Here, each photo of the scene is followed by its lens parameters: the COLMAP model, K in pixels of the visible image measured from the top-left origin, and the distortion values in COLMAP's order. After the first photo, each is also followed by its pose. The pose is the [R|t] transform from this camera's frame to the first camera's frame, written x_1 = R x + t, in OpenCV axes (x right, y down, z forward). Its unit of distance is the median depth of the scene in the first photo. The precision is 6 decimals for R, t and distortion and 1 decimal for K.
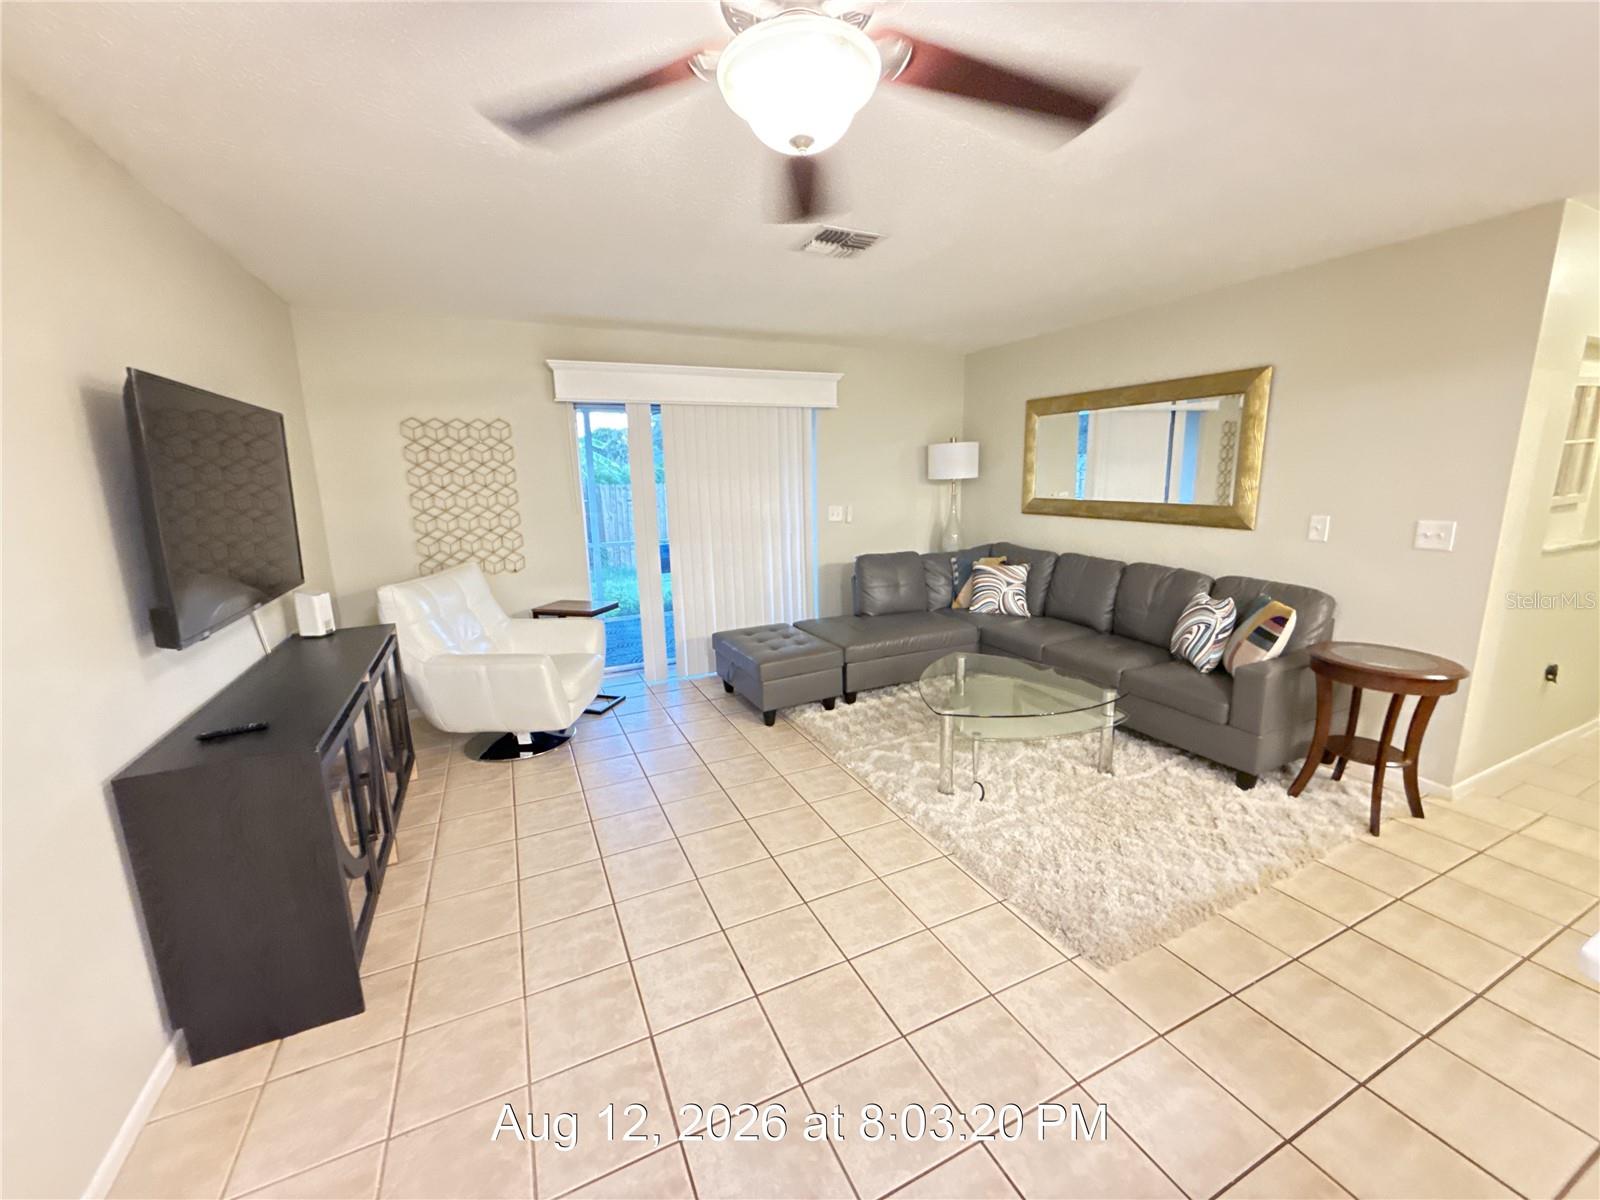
lens RADIAL K [[641.7, 0, 800.0], [0, 641.7, 600.0], [0, 0, 1]] dist [0.004620, 0.000175]
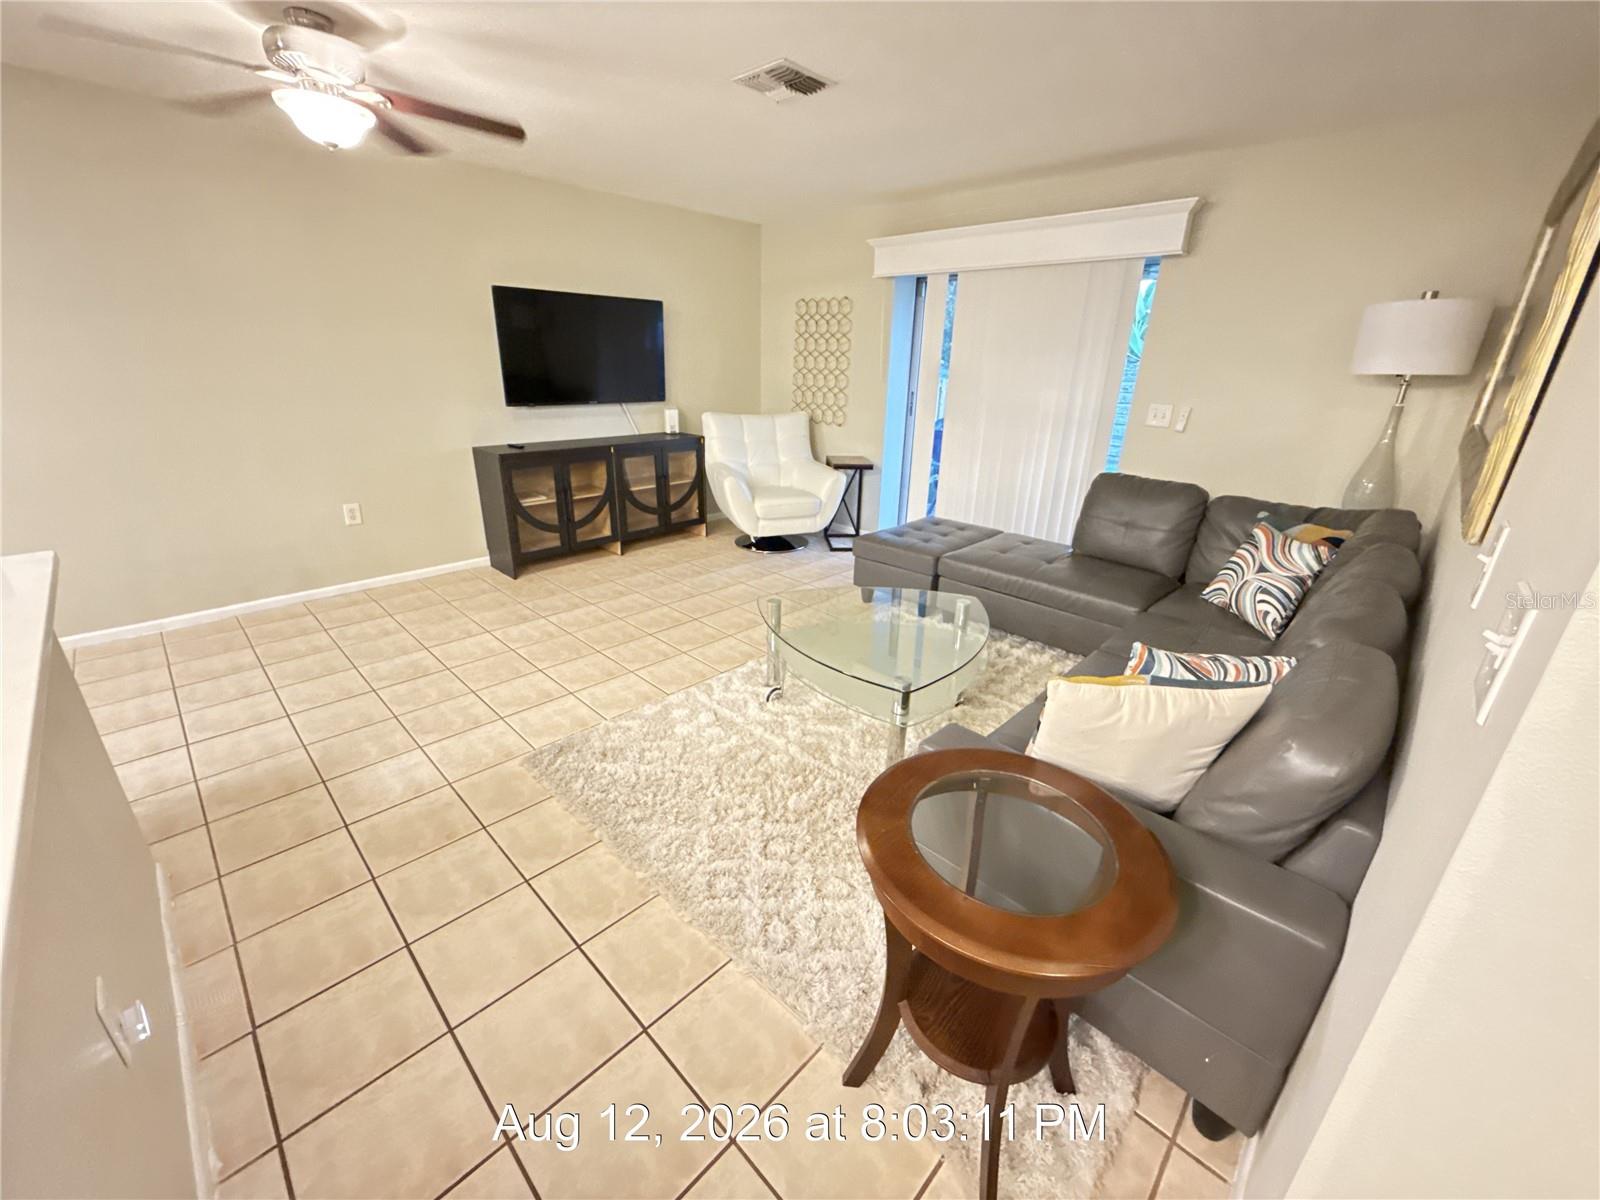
lens RADIAL K [[637.5, 0, 800.0], [0, 637.5, 600.0], [0, 0, 1]] dist [0.002252, 0.000272]
pose [[0.350417, 0.364117, -0.862917, 0.792161], [-0.217690, 0.927768, 0.303081, -0.096006], [0.910944, 0.081644, 0.404371, 0.484088]]
